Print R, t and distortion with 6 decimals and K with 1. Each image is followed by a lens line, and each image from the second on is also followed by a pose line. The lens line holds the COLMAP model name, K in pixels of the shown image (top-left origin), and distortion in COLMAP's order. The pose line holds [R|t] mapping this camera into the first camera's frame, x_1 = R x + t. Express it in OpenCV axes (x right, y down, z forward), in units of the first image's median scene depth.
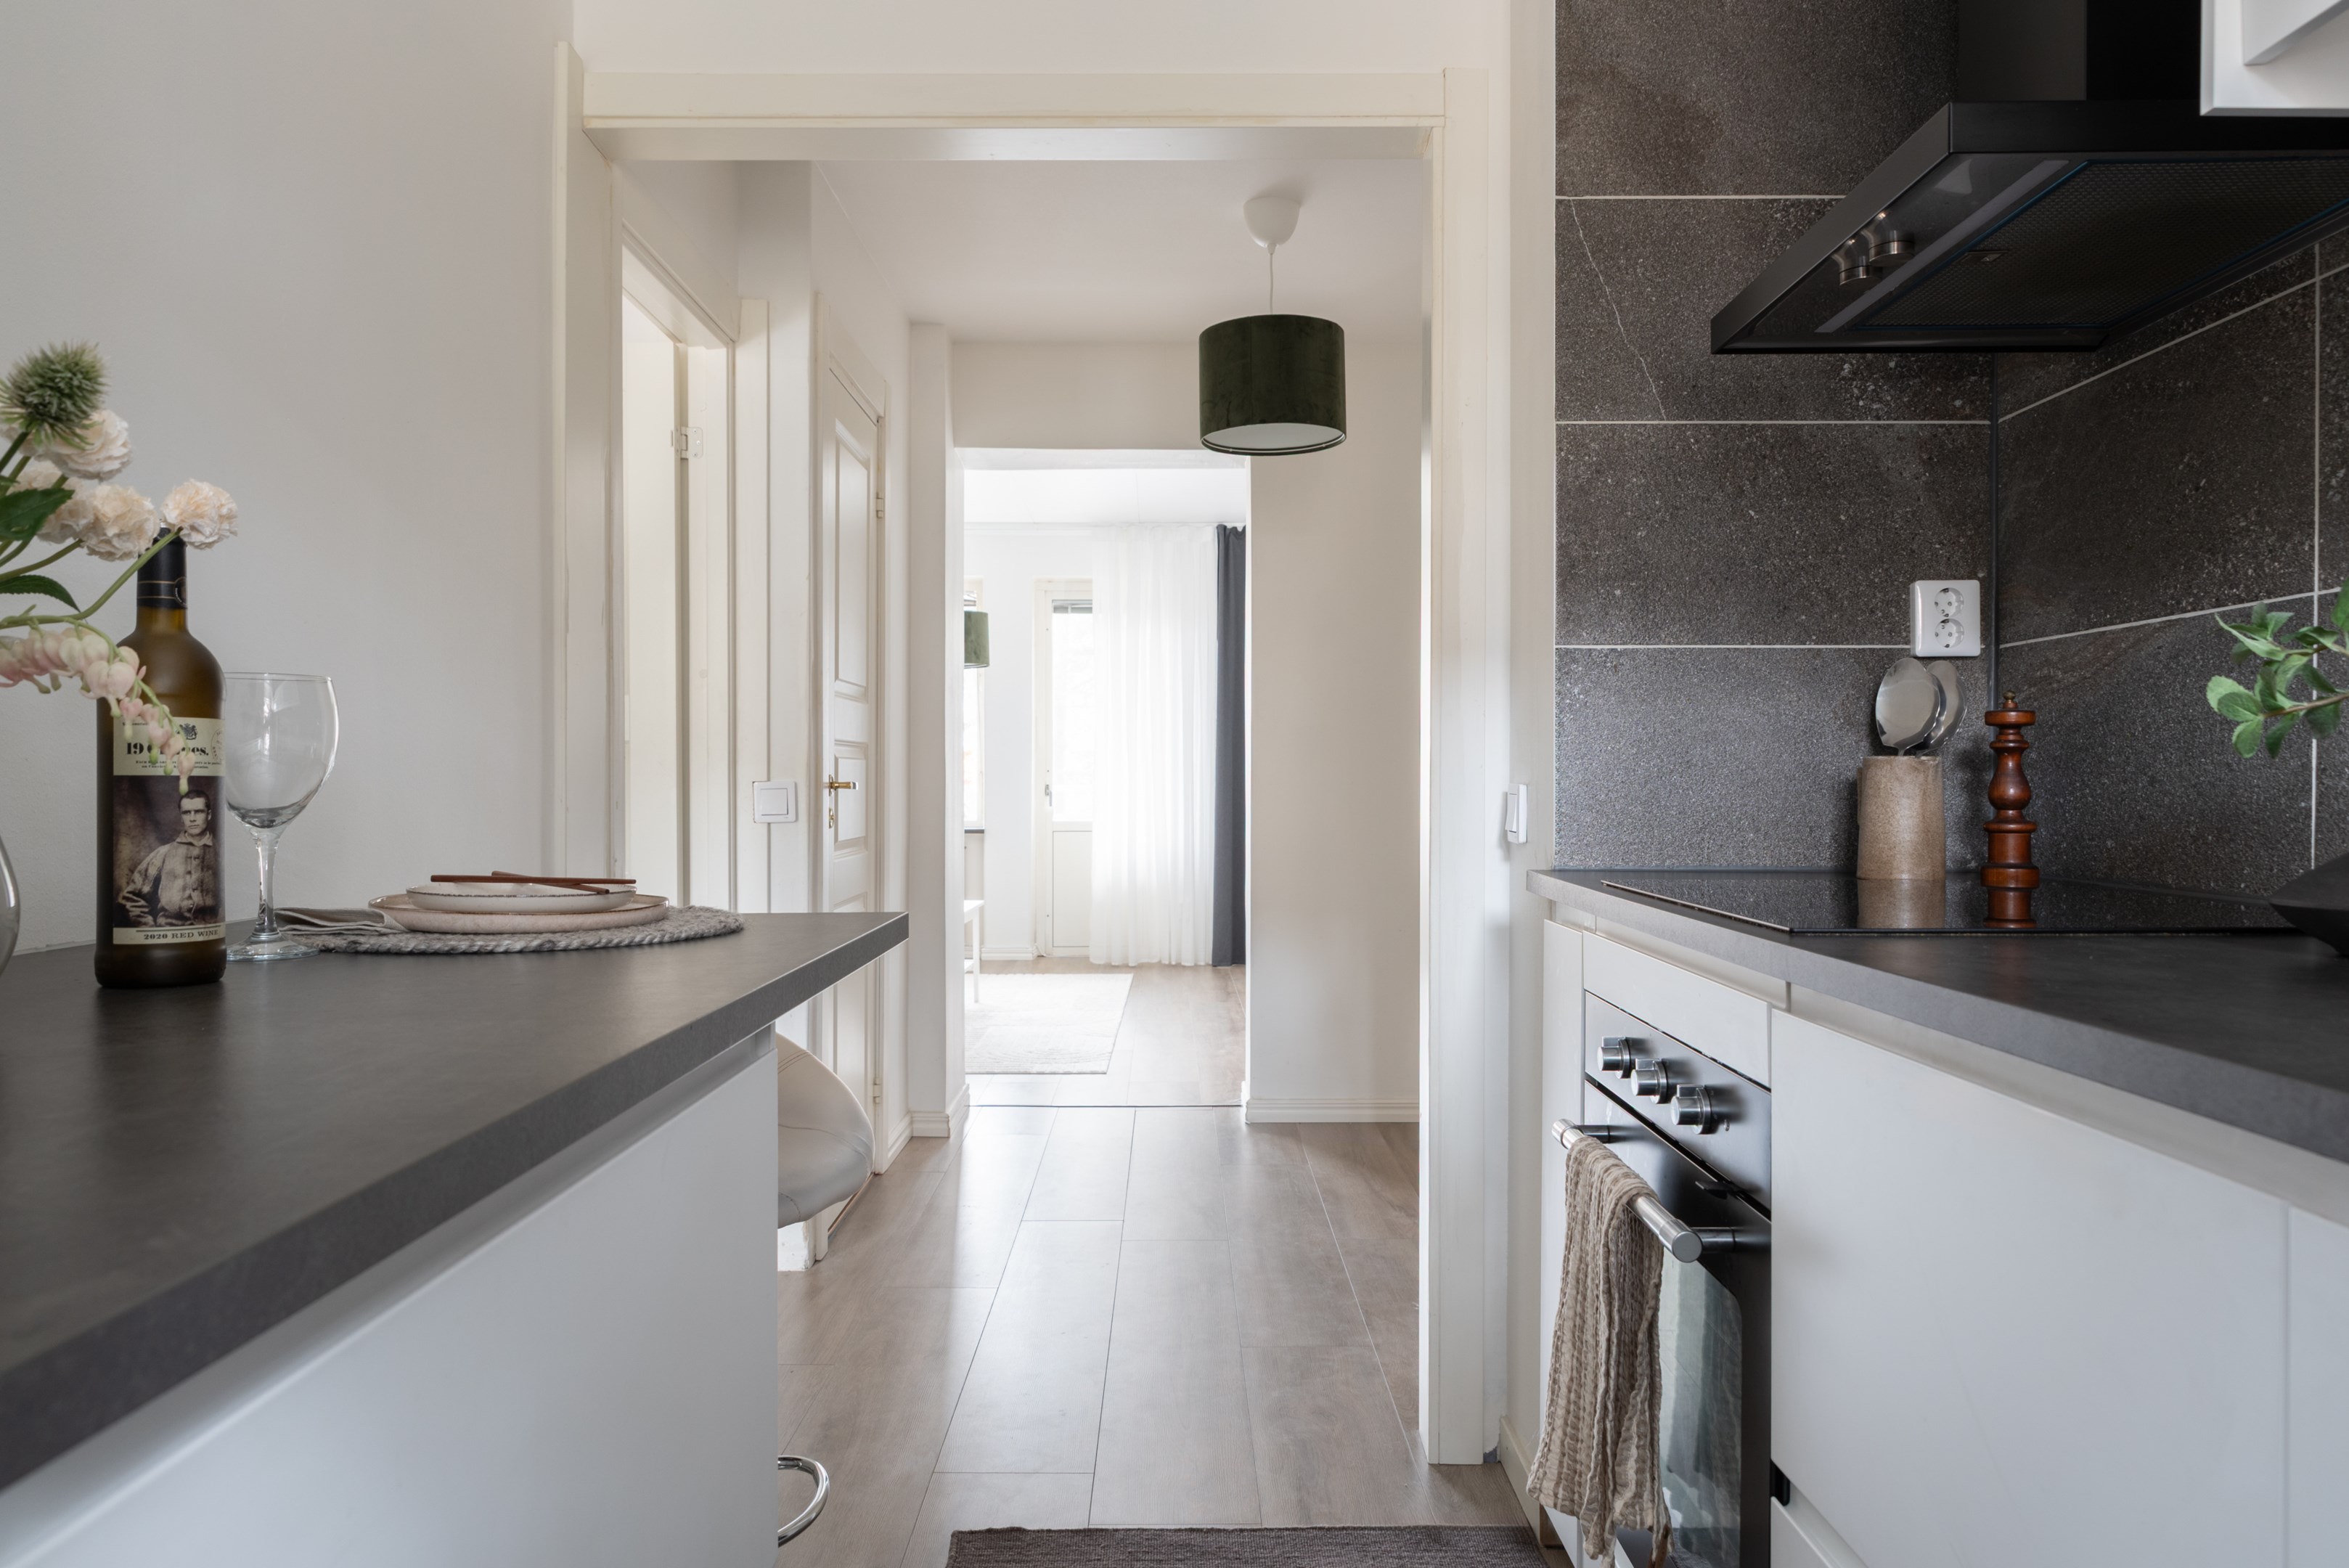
lens RADIAL K [[1601.0, 0, 1178.0], [0, 1601.0, 789.3], [0, 0, 1]] dist [0.039746, 0.001526]
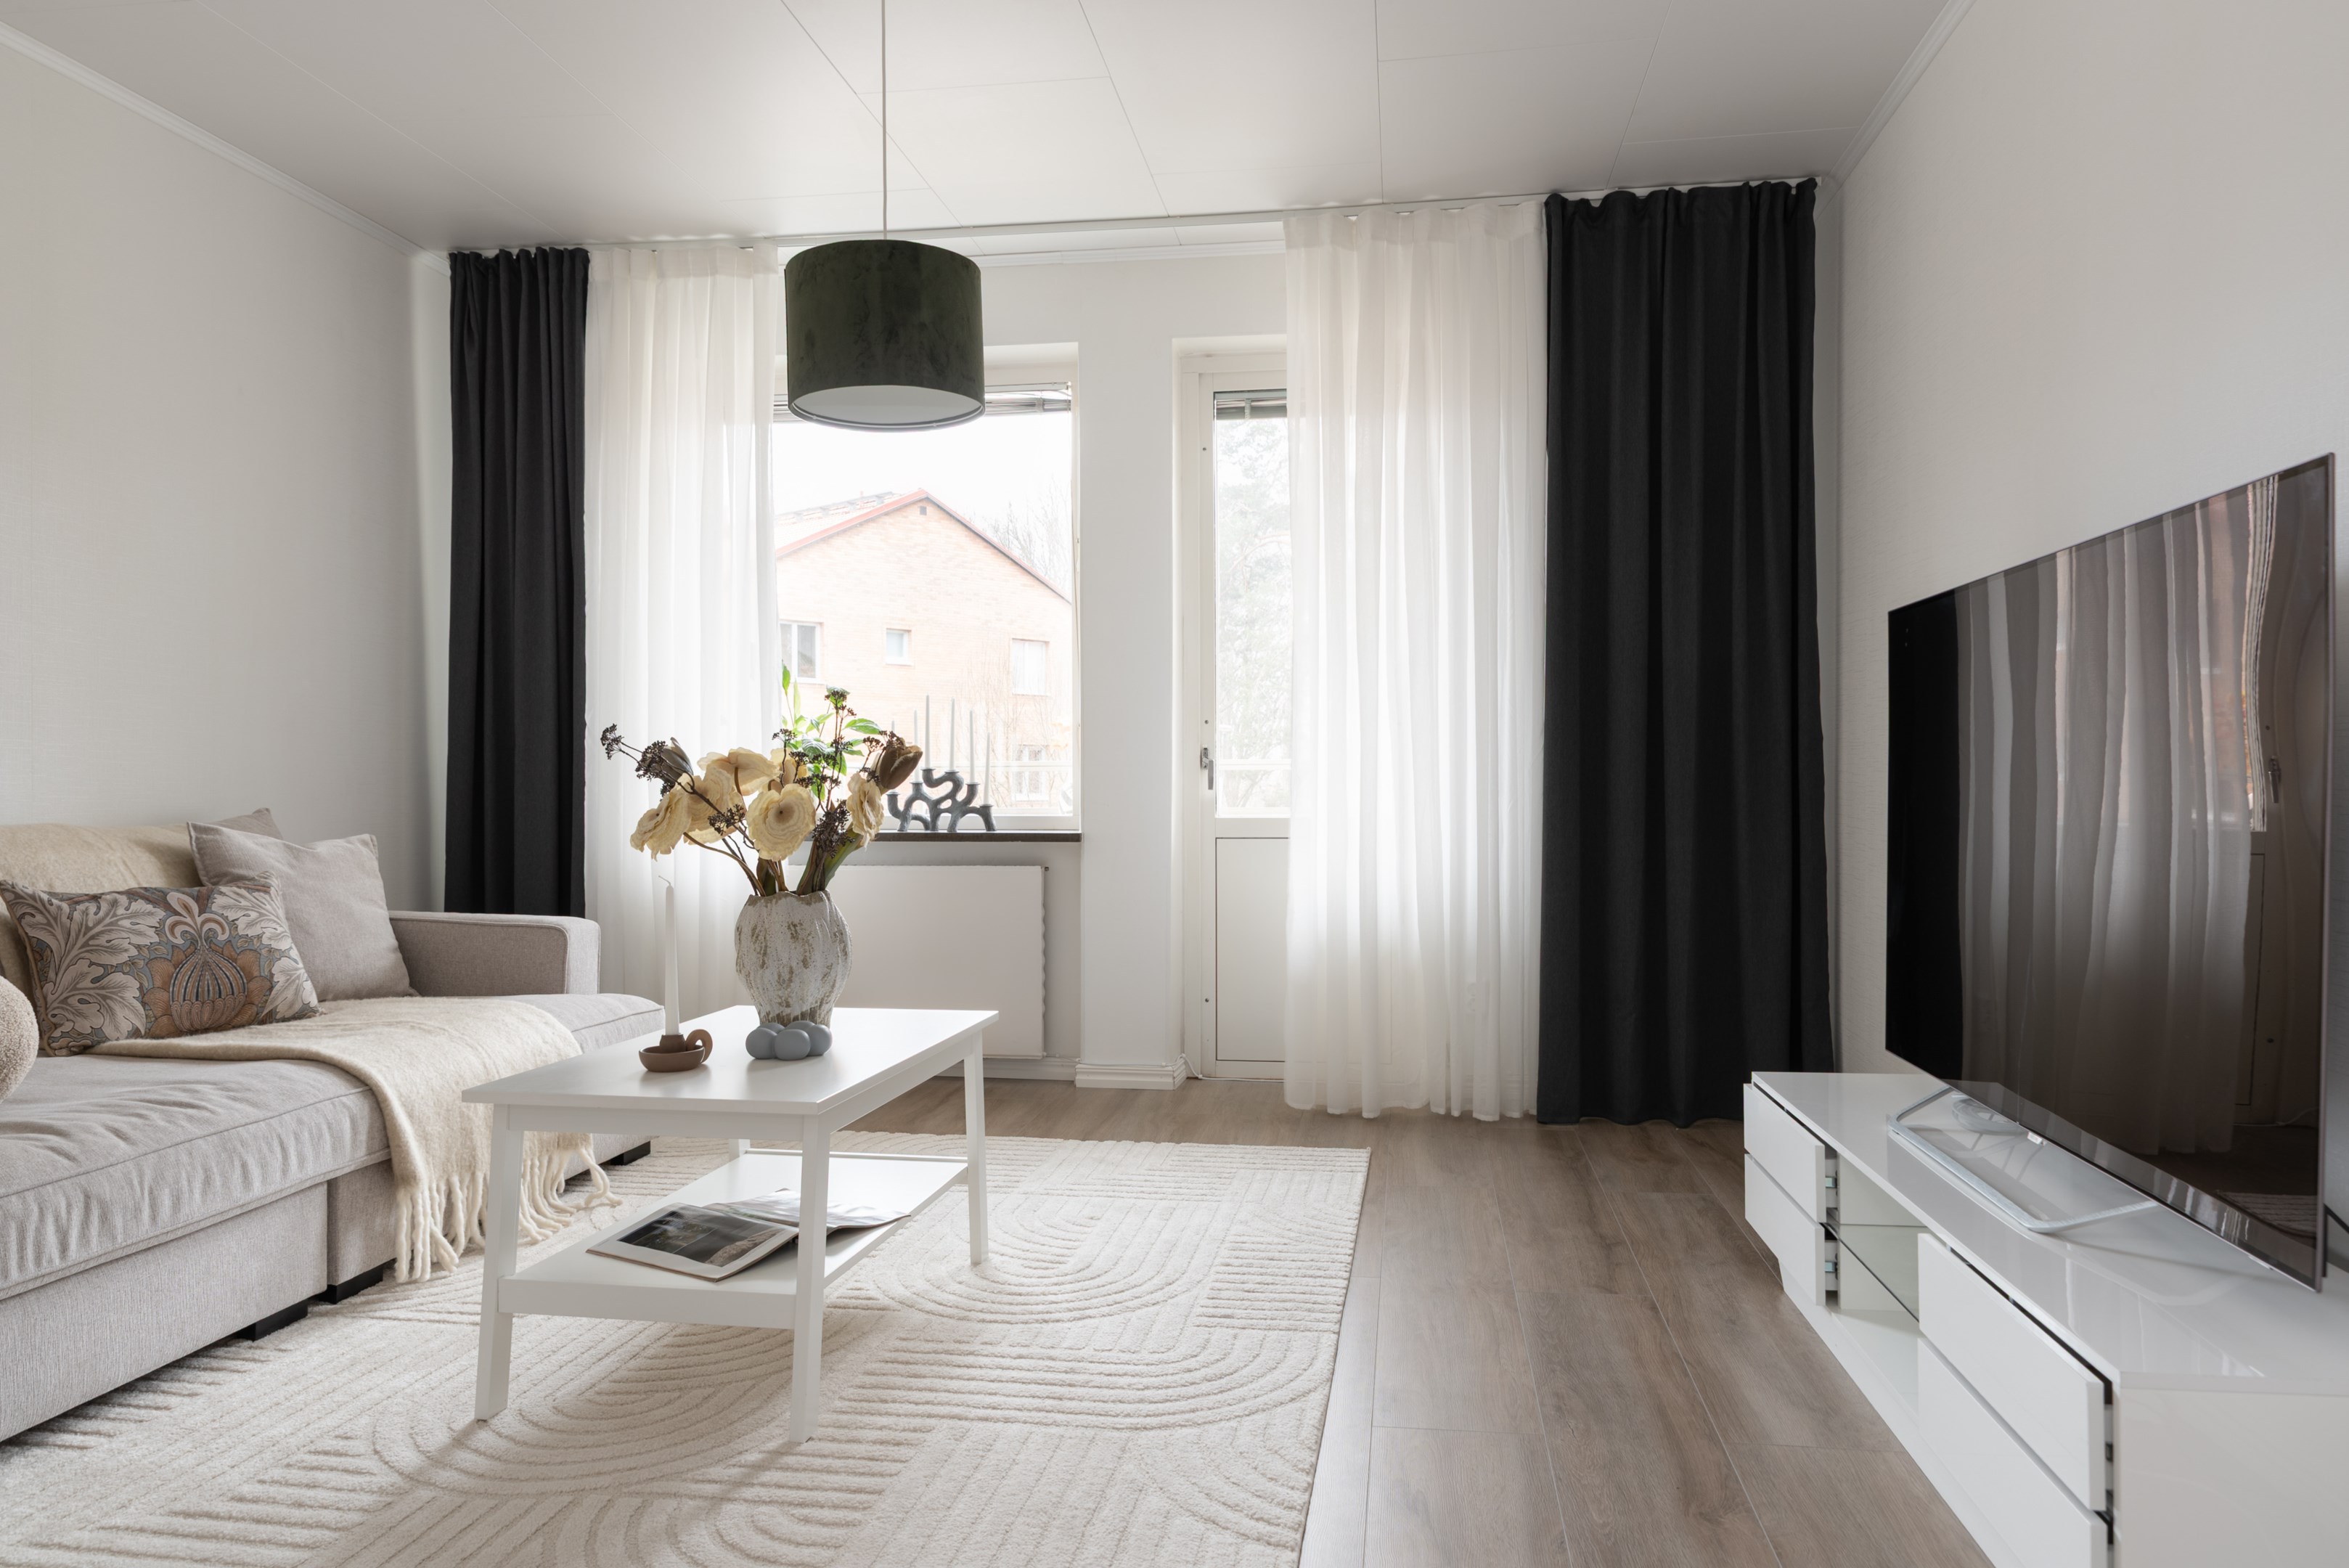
lens RADIAL K [[1586.0, 0, 1175.0], [0, 1586.0, 792.1], [0, 0, 1]] dist [0.028237, -0.003617]
pose [[0.987480, -0.004011, -0.157695, -0.009983], [0.004901, 0.999974, 0.005255, 0.008541], [0.157670, -0.005962, 0.987474, 0.498946]]
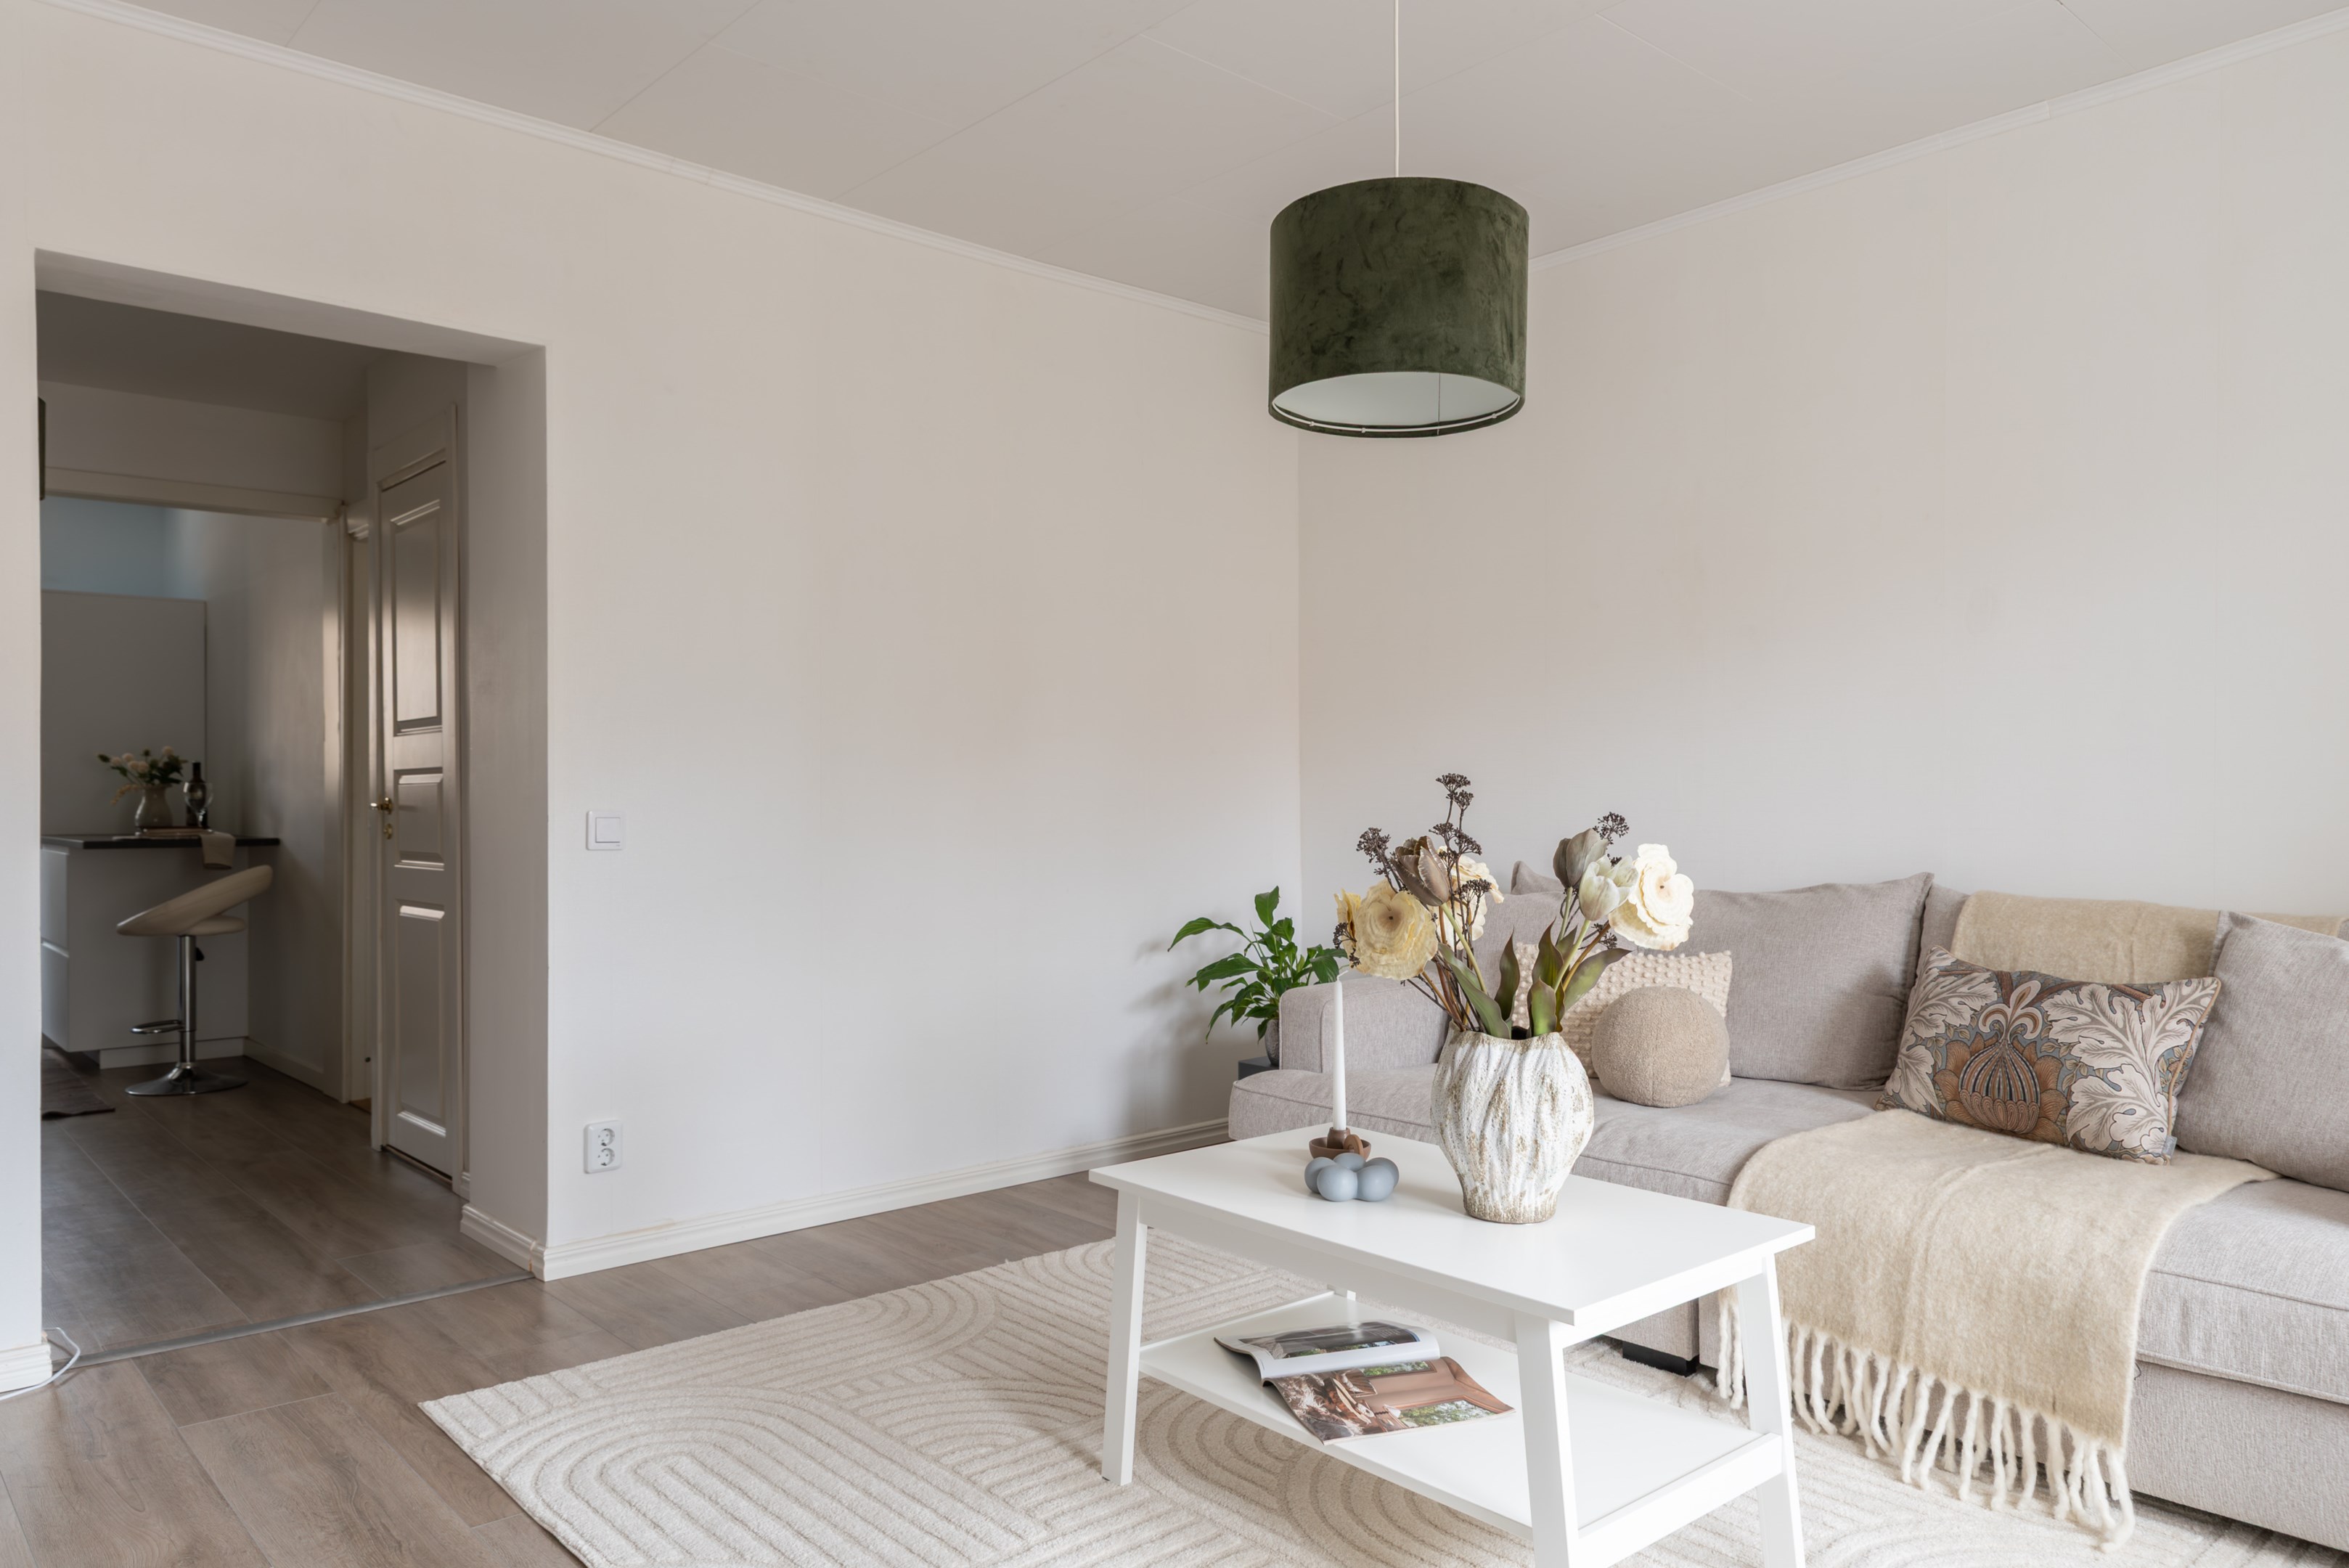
lens RADIAL K [[1601.0, 0, 1171.2], [0, 1601.0, 783.4], [0, 0, 1]] dist [0.039746, 0.001526]
pose [[-0.746366, -0.007709, -0.665491, 0.067232], [-0.000634, 0.999941, -0.010873, -0.004953], [0.665536, -0.007693, -0.746326, 0.932599]]
